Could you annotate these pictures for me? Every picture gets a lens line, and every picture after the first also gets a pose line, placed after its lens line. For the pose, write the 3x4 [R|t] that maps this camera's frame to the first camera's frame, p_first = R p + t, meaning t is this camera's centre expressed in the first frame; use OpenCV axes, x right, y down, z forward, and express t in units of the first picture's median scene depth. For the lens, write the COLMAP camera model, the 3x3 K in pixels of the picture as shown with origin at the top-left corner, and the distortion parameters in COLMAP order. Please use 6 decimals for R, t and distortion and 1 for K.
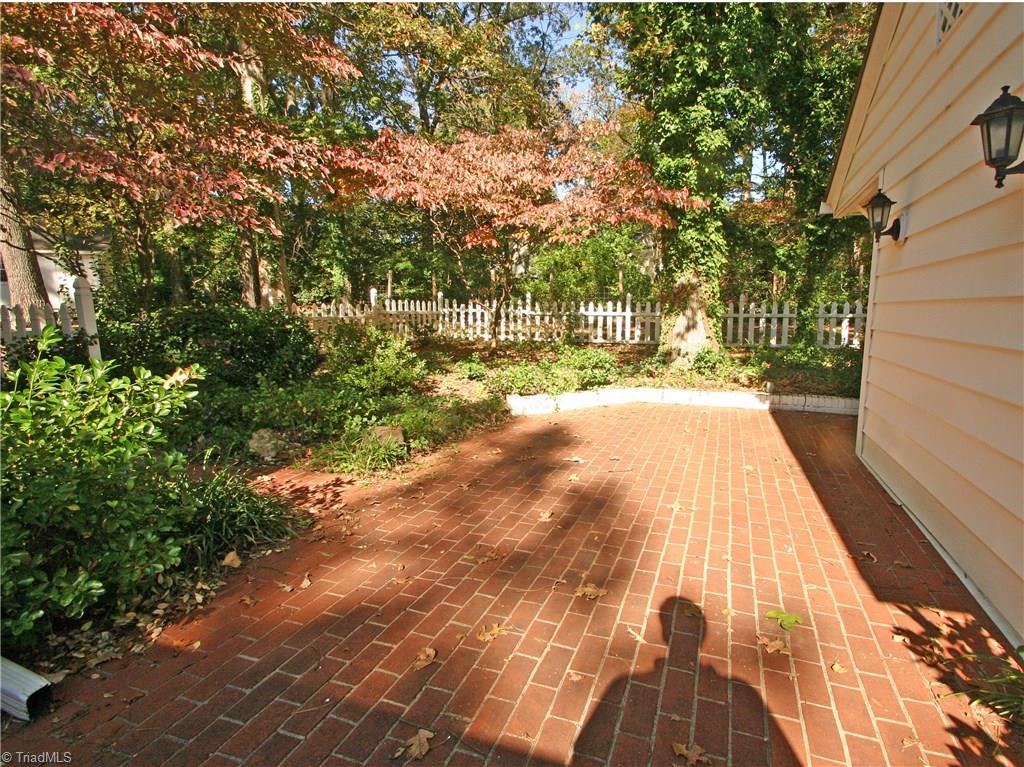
lens RADIAL K [[538.4, 0, 546.7], [0, 538.4, 388.1], [0, 0, 1]] dist [0.005037, -0.009918]
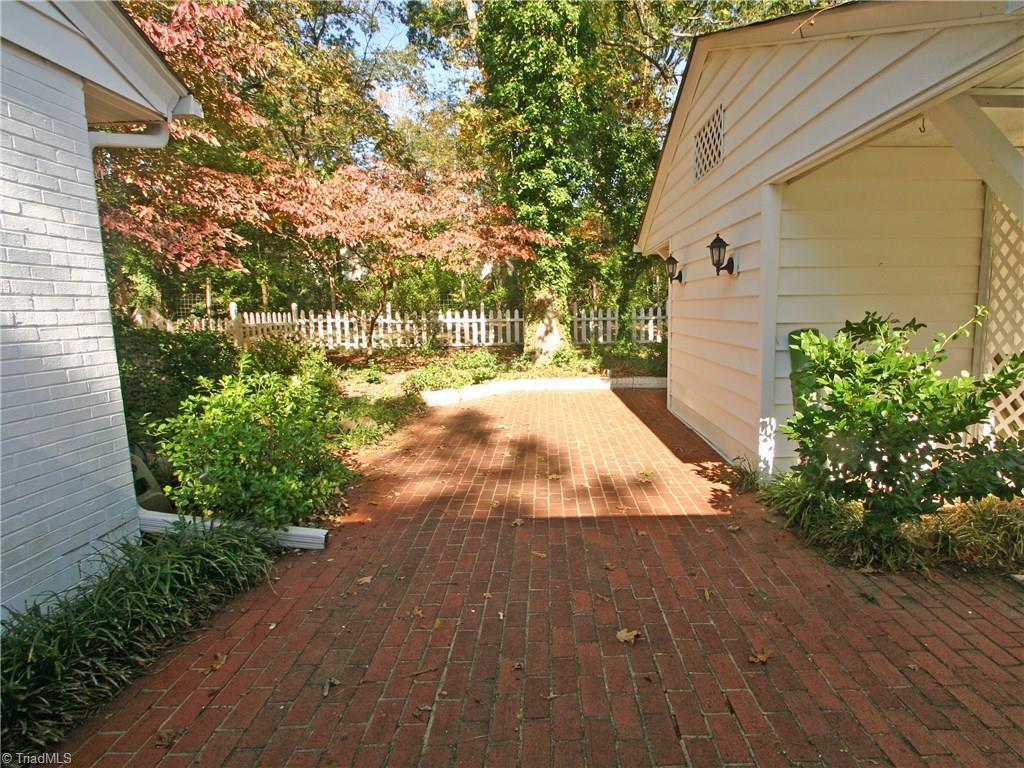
lens RADIAL K [[538.4, 0, 546.7], [0, 538.4, 388.6], [0, 0, 1]] dist [0.005037, -0.009918]
pose [[0.947945, -0.067846, 0.311121, -0.156994], [0.068274, 0.997621, 0.009527, 0.012494], [-0.311028, 0.012210, 0.950322, -0.248469]]
